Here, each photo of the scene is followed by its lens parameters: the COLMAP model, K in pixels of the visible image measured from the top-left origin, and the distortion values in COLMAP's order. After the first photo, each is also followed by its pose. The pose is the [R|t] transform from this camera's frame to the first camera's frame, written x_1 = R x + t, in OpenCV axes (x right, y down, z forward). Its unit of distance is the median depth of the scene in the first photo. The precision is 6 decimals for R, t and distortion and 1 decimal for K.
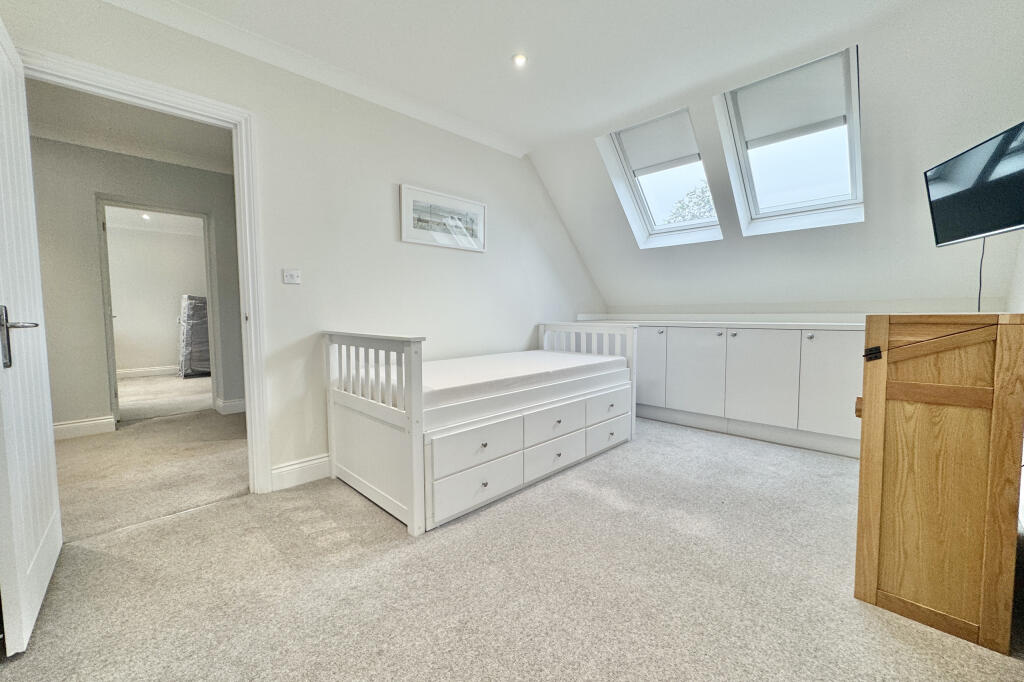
lens RADIAL K [[408.0, 0, 510.0], [0, 408.0, 338.4], [0, 0, 1]] dist [-0.001027, -0.000119]
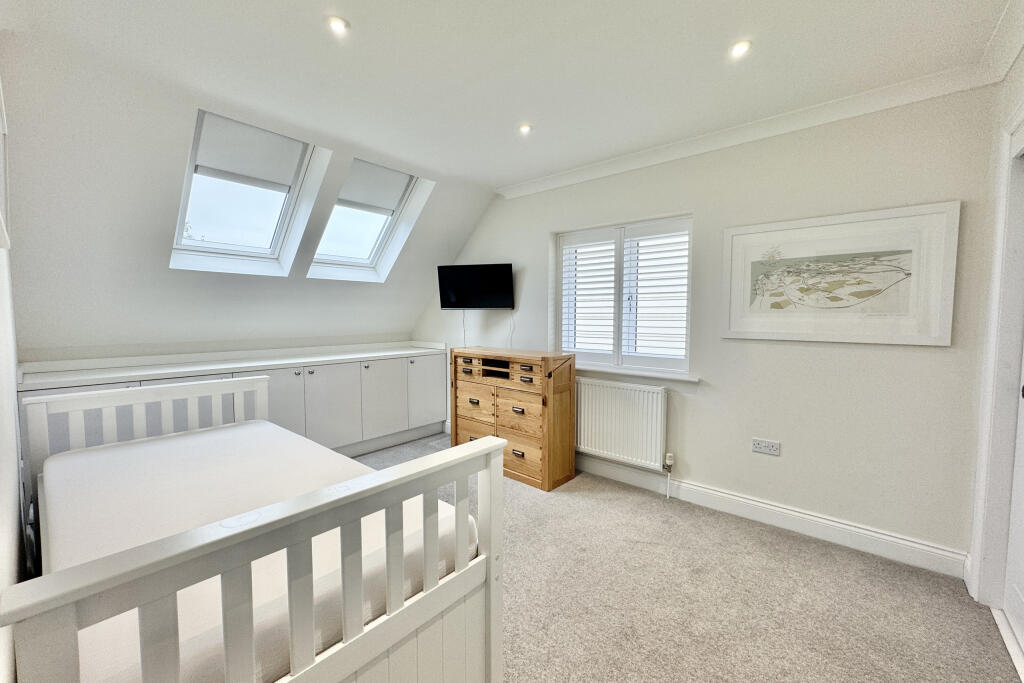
lens RADIAL K [[408.0, 0, 510.0], [0, 408.0, 338.9], [0, 0, 1]] dist [-0.001027, -0.000119]
pose [[-0.068596, -0.047617, 0.996508, -0.724645], [0.061635, 0.996750, 0.051871, -0.163127], [-0.995739, 0.064978, -0.065438, 0.782659]]
